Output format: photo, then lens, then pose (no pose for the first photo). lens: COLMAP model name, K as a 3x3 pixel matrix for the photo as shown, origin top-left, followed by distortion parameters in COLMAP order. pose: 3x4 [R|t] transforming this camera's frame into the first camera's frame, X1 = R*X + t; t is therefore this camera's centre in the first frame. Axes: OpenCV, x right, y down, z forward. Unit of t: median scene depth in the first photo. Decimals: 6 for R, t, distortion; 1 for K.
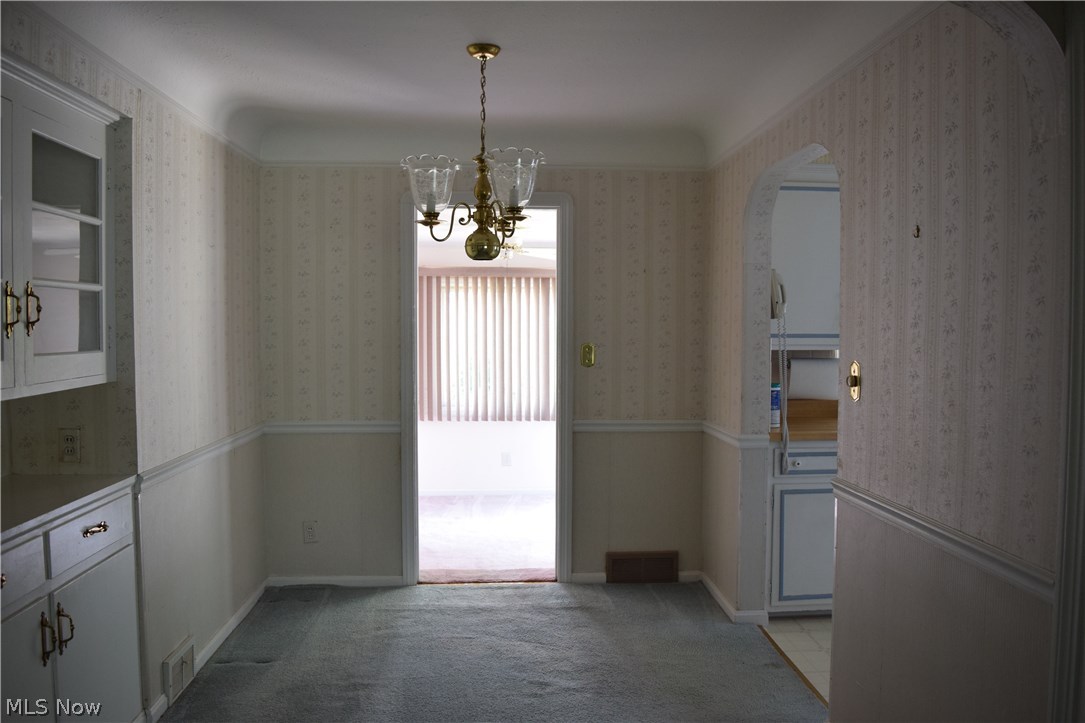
lens RADIAL K [[862.5, 0, 540.9], [0, 862.5, 367.3], [0, 0, 1]] dist [-0.089396, 0.004099]
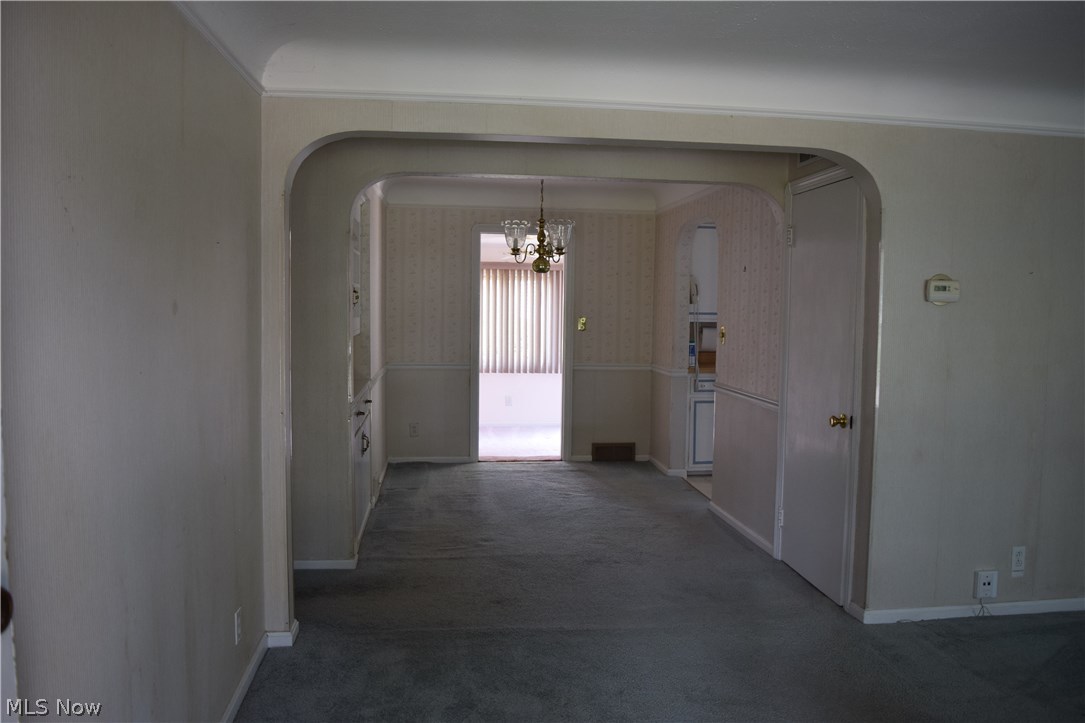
lens RADIAL K [[862.5, 0, 543.1], [0, 862.5, 360.3], [0, 0, 1]] dist [-0.089396, 0.004099]
pose [[0.997745, 0.007789, 0.066667, -0.133795], [-0.009043, 0.999788, 0.018519, 0.026002], [-0.066508, -0.019080, 0.997603, -0.667636]]
